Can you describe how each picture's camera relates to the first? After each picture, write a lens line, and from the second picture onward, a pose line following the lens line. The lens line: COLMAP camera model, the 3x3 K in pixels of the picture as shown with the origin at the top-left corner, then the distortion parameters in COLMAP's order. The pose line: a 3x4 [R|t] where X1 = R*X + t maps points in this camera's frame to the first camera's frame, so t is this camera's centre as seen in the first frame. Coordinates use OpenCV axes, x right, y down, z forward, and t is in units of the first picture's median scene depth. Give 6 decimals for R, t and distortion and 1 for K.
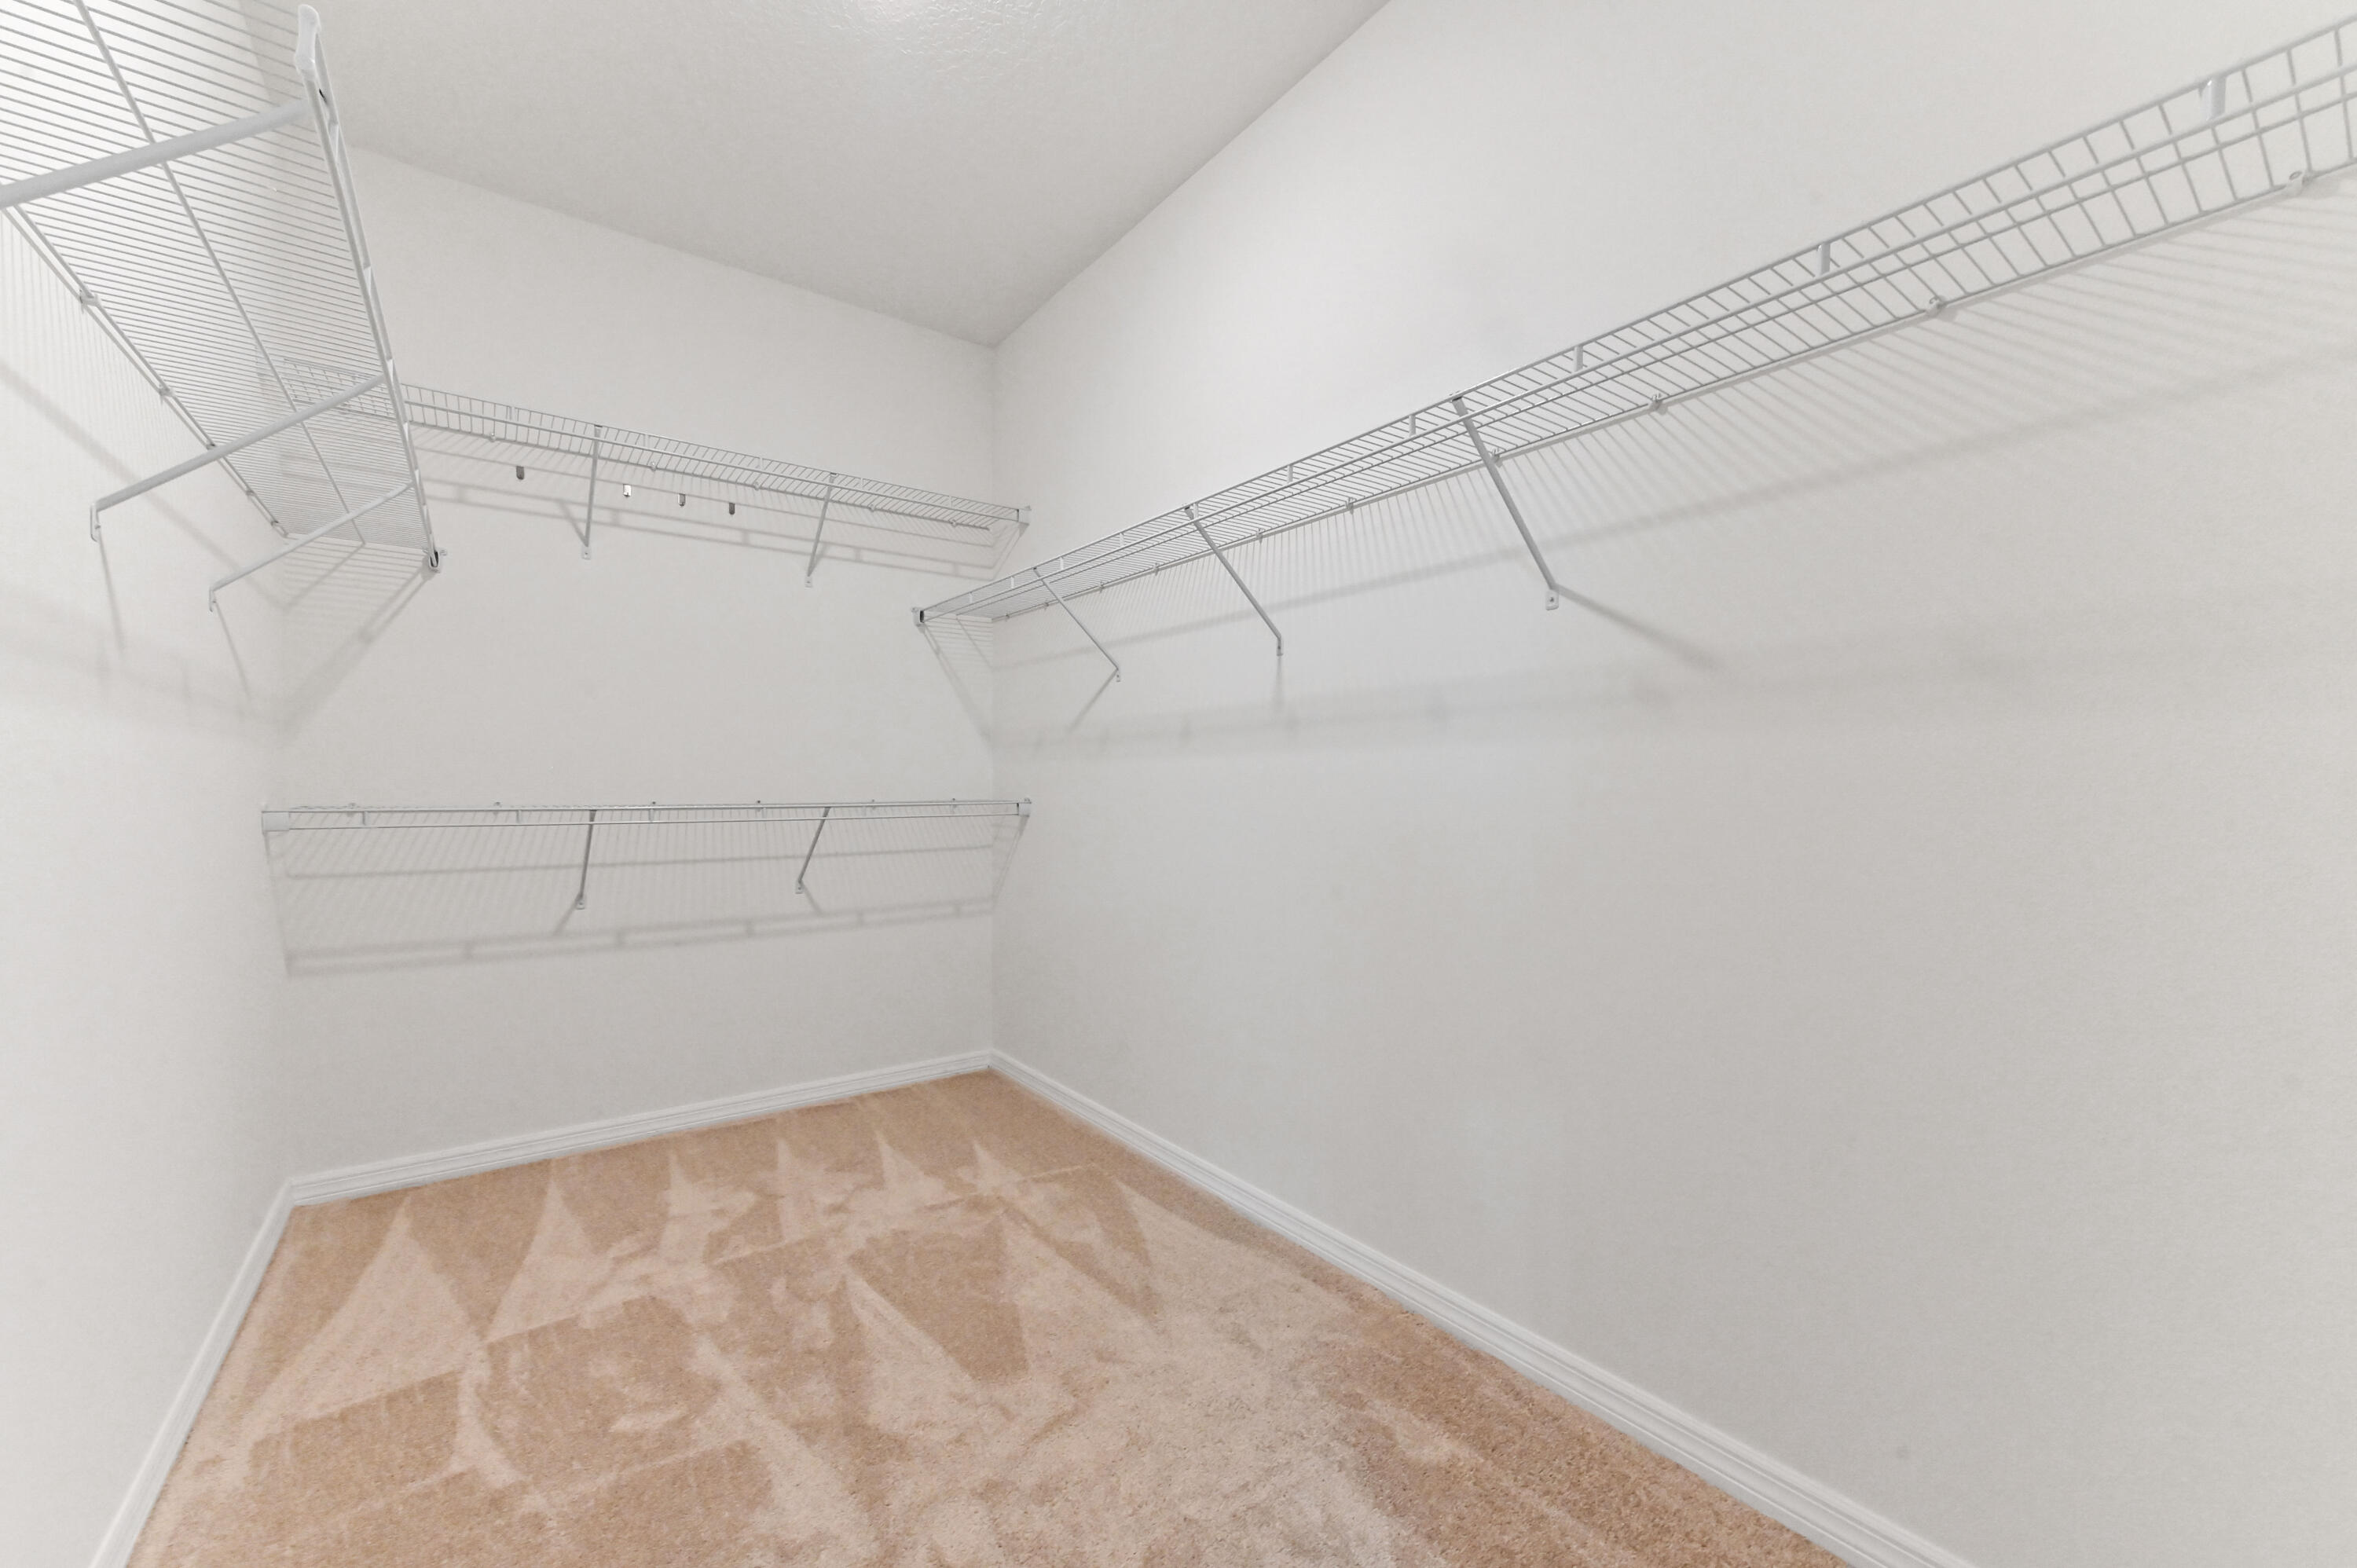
lens RADIAL K [[914.5, 0, 1177.8], [0, 914.5, 789.5], [0, 0, 1]] dist [0.015351, -0.000070]
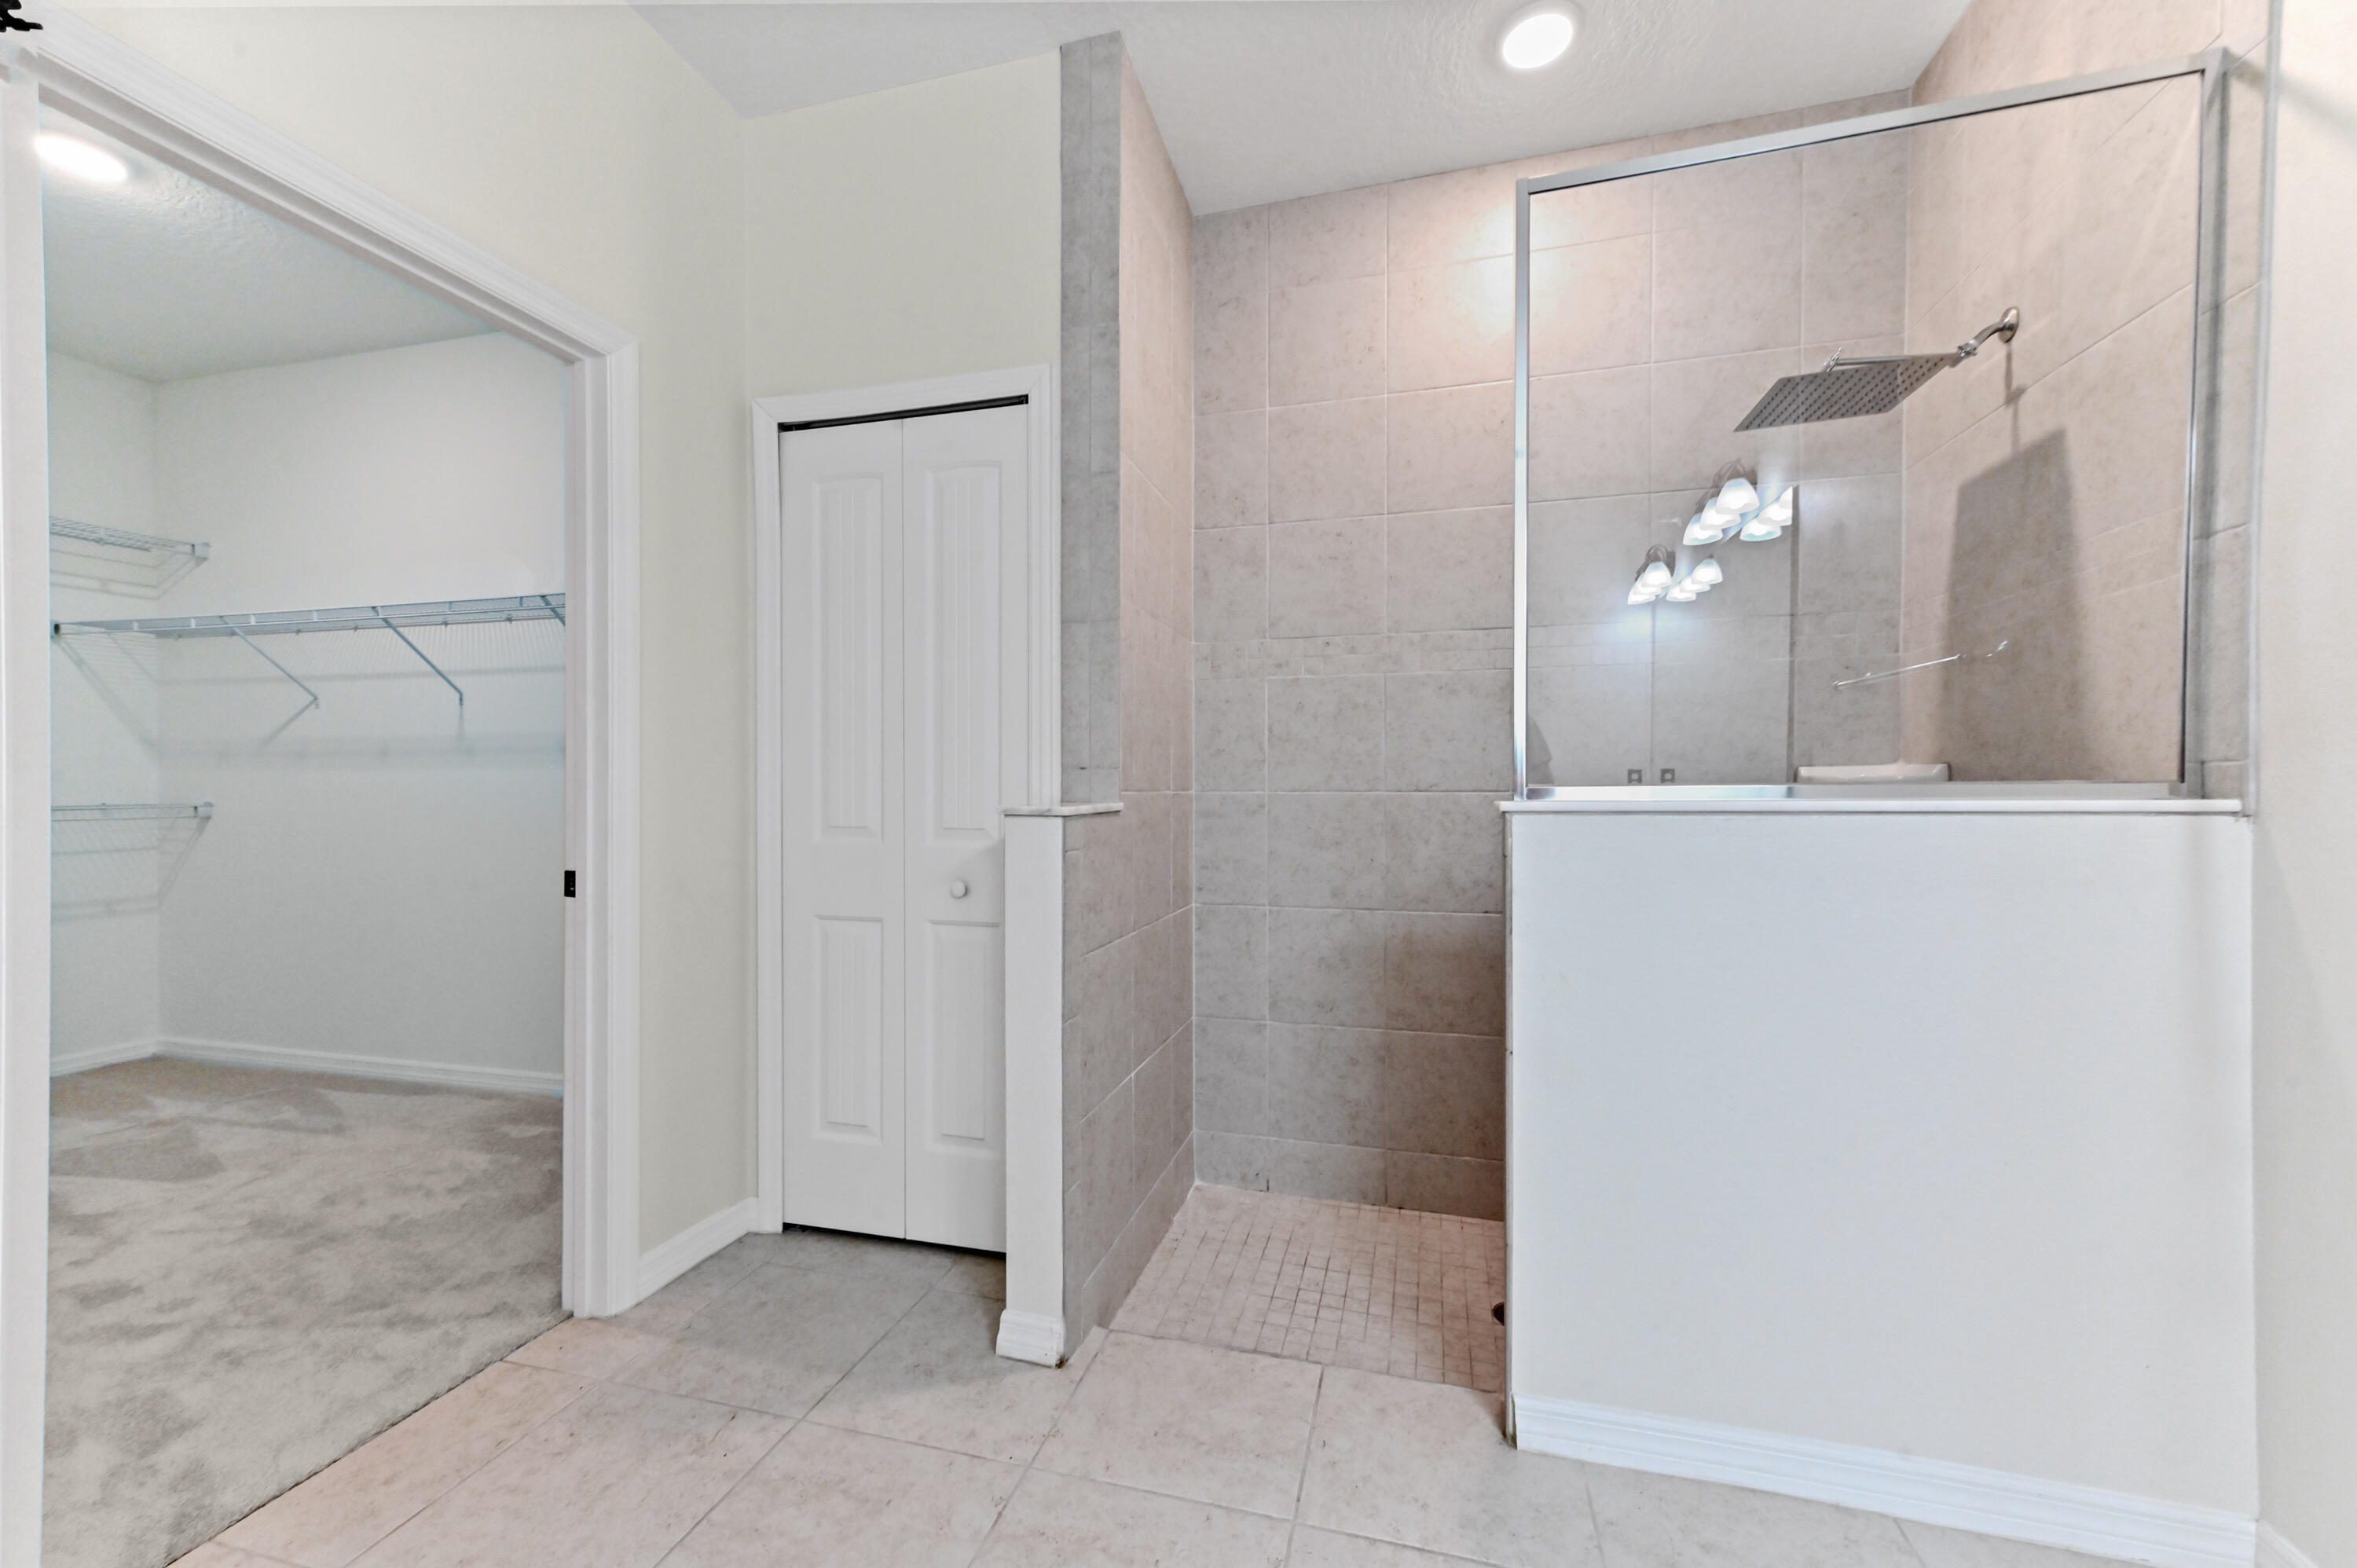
lens RADIAL K [[914.5, 0, 1177.8], [0, 914.5, 789.5], [0, 0, 1]] dist [0.015351, -0.000070]
pose [[0.787767, -0.005393, 0.615950, 0.103516], [0.003233, 0.999984, 0.004620, -0.010413], [-0.615965, -0.001648, 0.787771, -0.930339]]
